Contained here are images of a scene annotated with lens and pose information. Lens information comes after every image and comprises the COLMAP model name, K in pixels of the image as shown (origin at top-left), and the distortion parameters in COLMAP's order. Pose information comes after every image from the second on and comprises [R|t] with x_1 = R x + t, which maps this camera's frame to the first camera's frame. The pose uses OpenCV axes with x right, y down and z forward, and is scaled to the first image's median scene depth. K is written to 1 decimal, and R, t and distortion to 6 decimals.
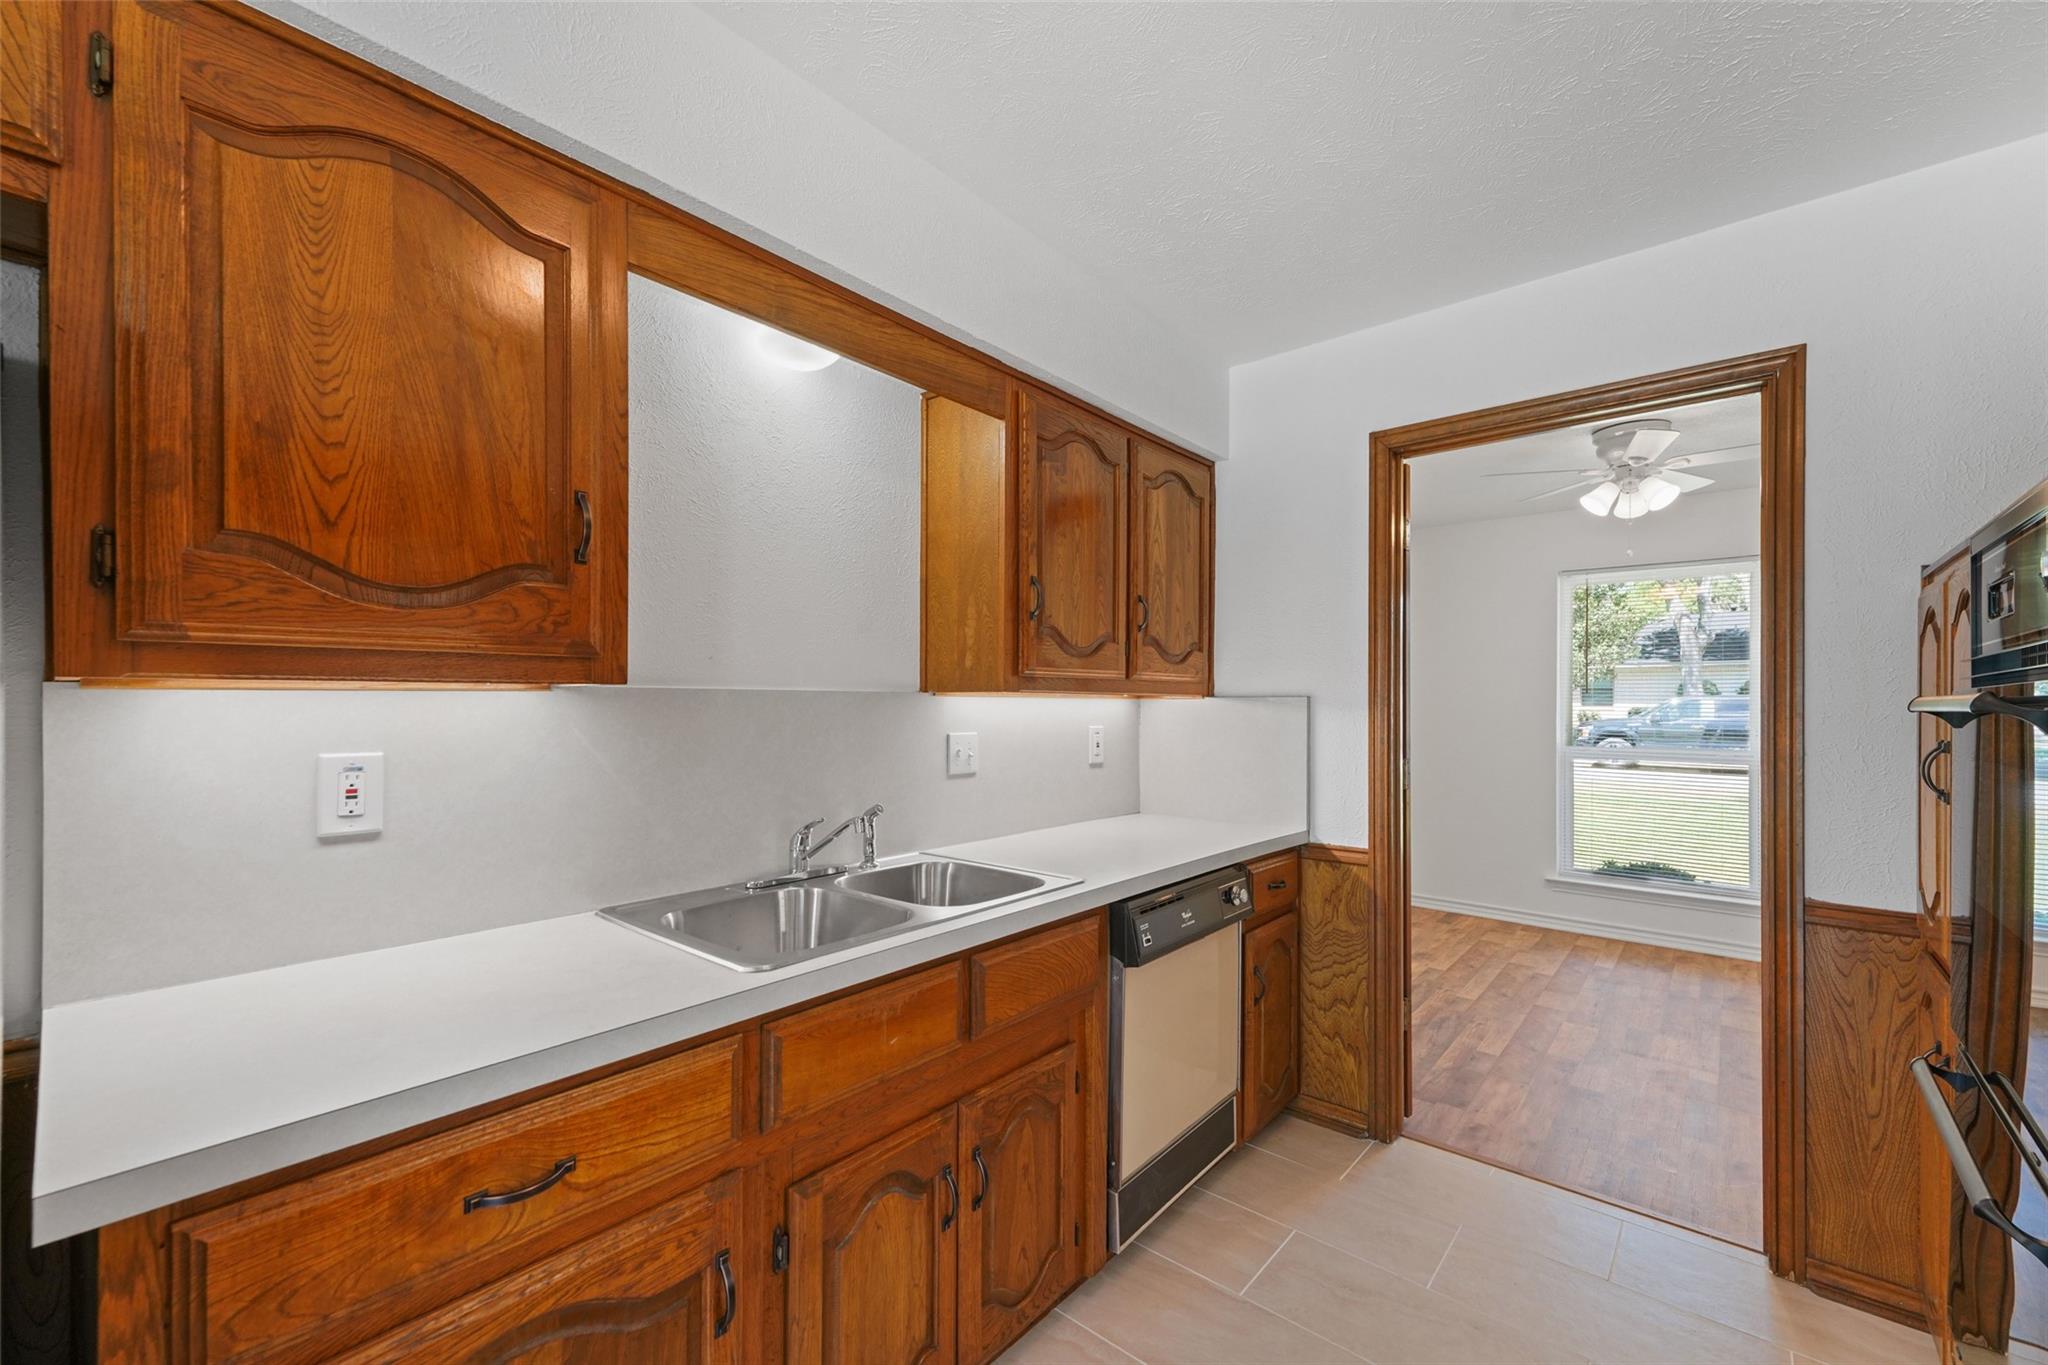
lens RADIAL K [[816.5, 0, 1026.3], [0, 816.5, 699.2], [0, 0, 1]] dist [0.001561, -0.000459]
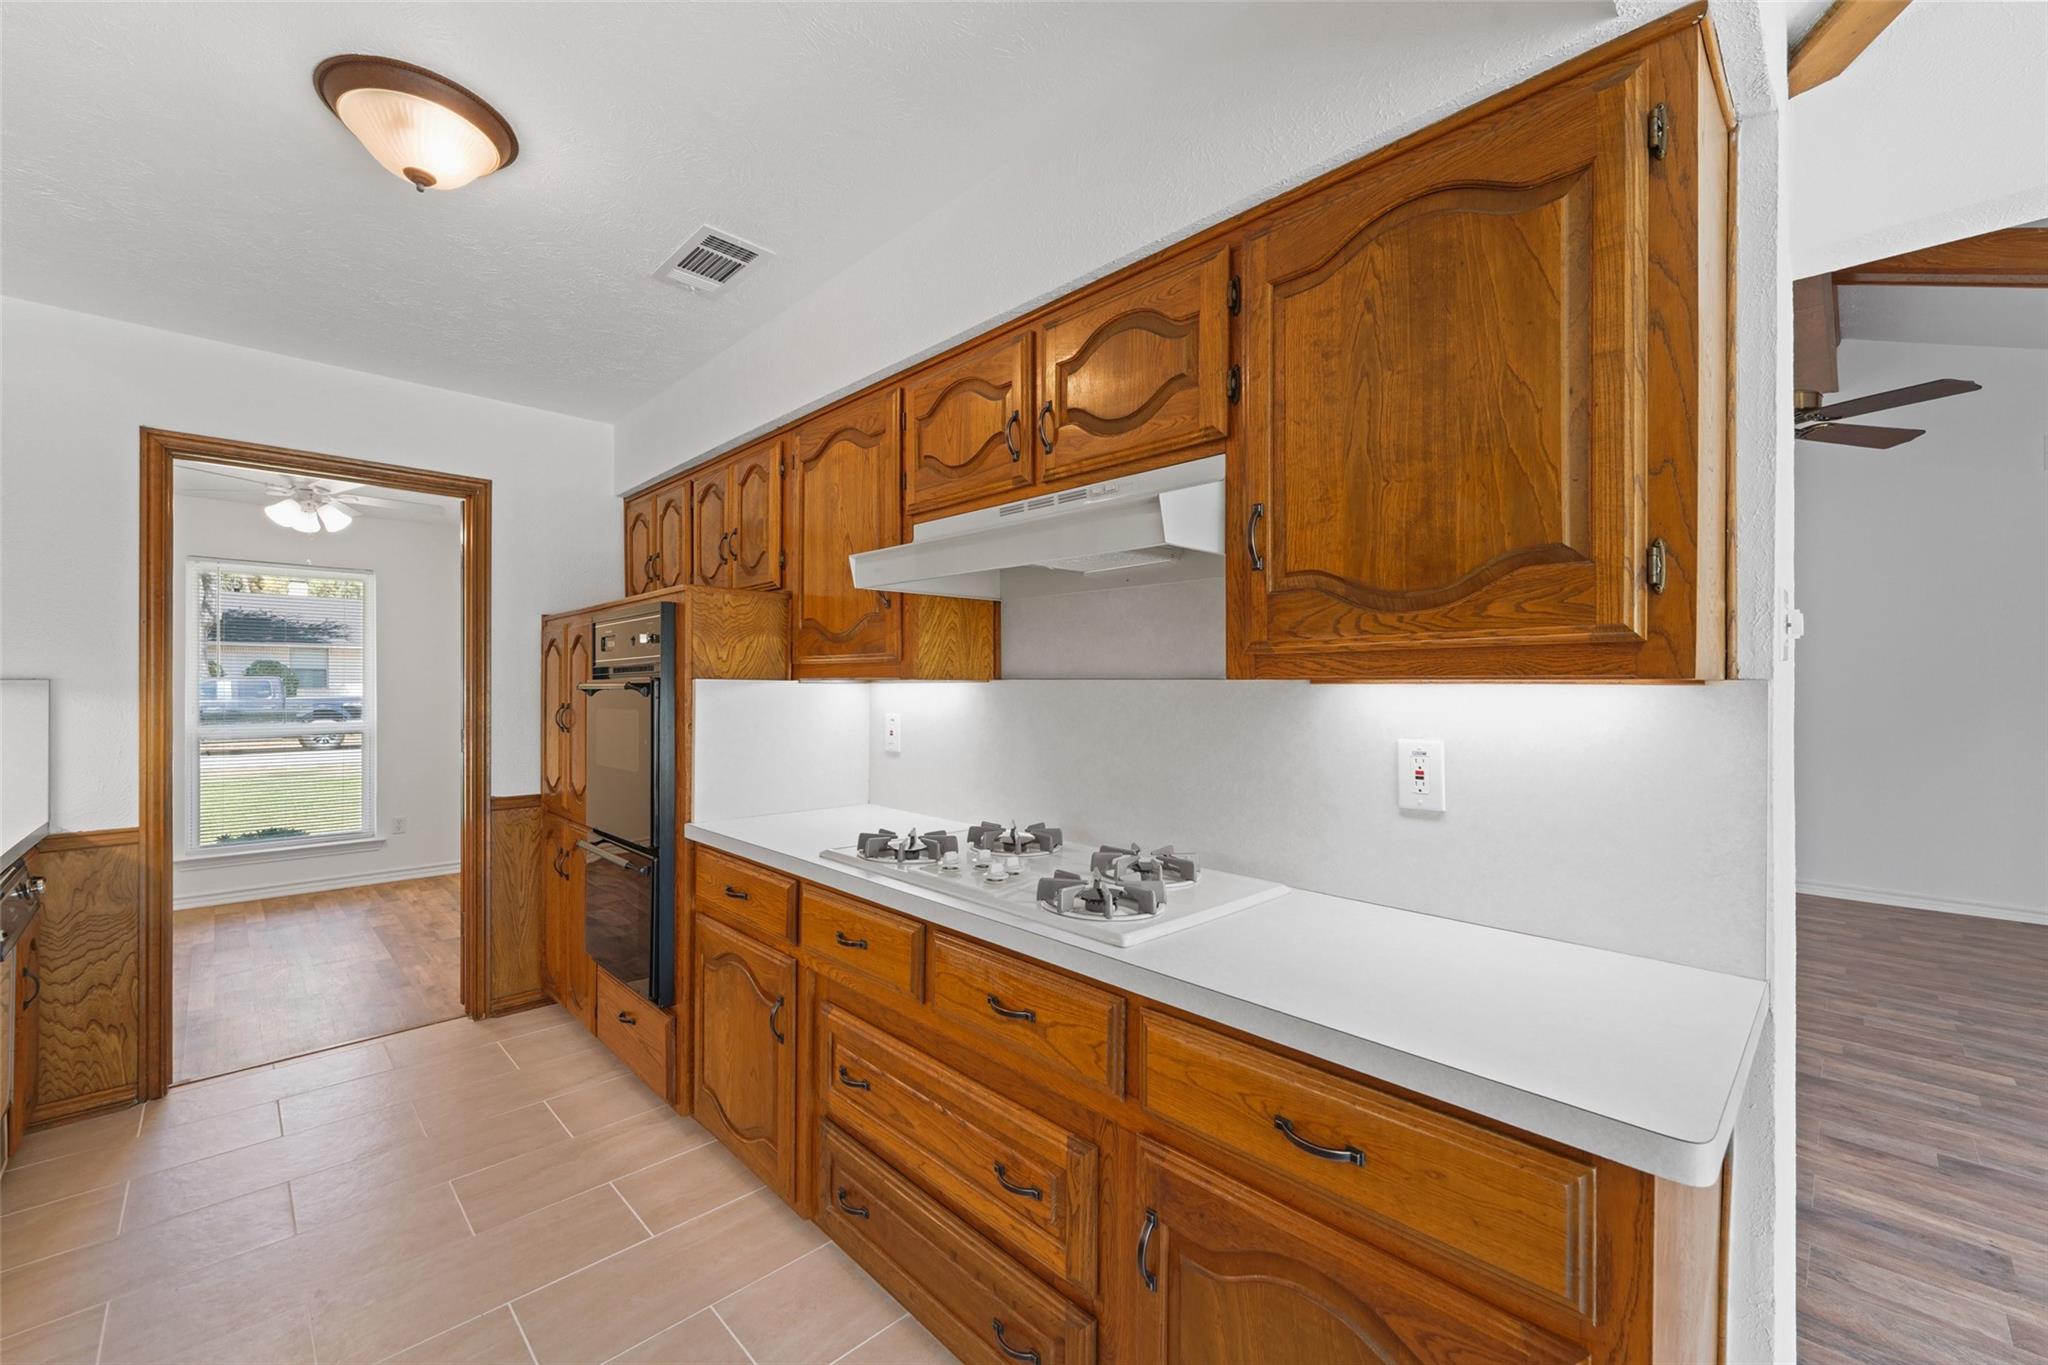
lens RADIAL K [[816.5, 0, 1021.4], [0, 816.5, 680.8], [0, 0, 1]] dist [0.001561, -0.000459]
pose [[0.066920, 0.002073, 0.997756, -0.536431], [-0.003634, 0.999992, -0.001834, -0.004557], [-0.997752, -0.003504, 0.066927, -0.187740]]
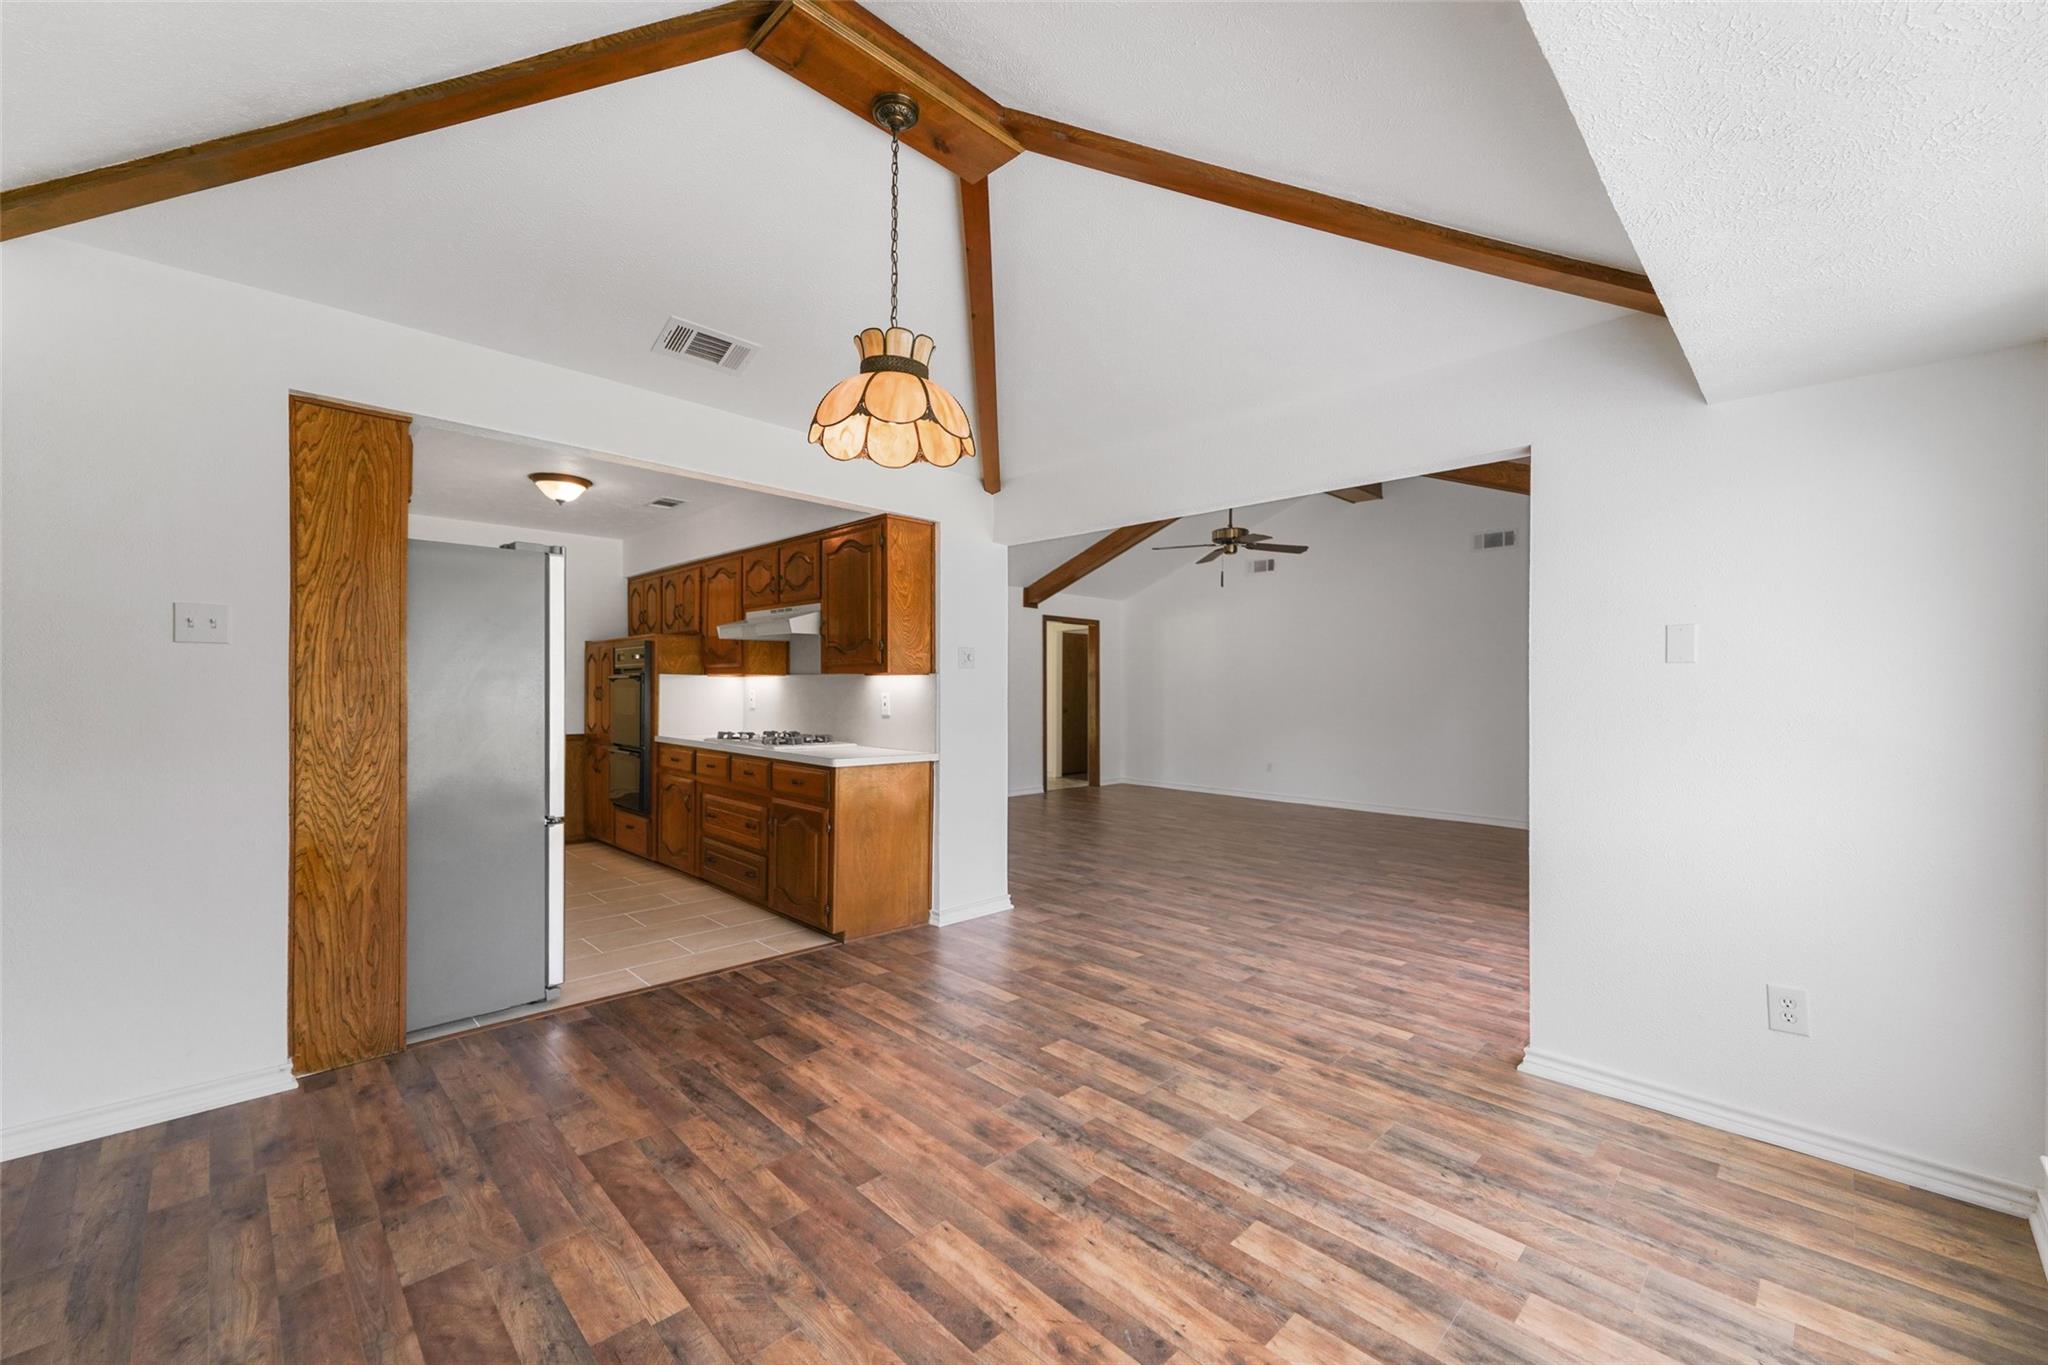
lens RADIAL K [[816.5, 0, 1022.0], [0, 816.5, 683.9], [0, 0, 1]] dist [0.001561, -0.000459]
pose [[0.062867, -0.000989, 0.998021, -1.802490], [-0.006800, 0.999976, 0.001419, 0.010311], [-0.997999, -0.006876, 0.062859, -0.888034]]
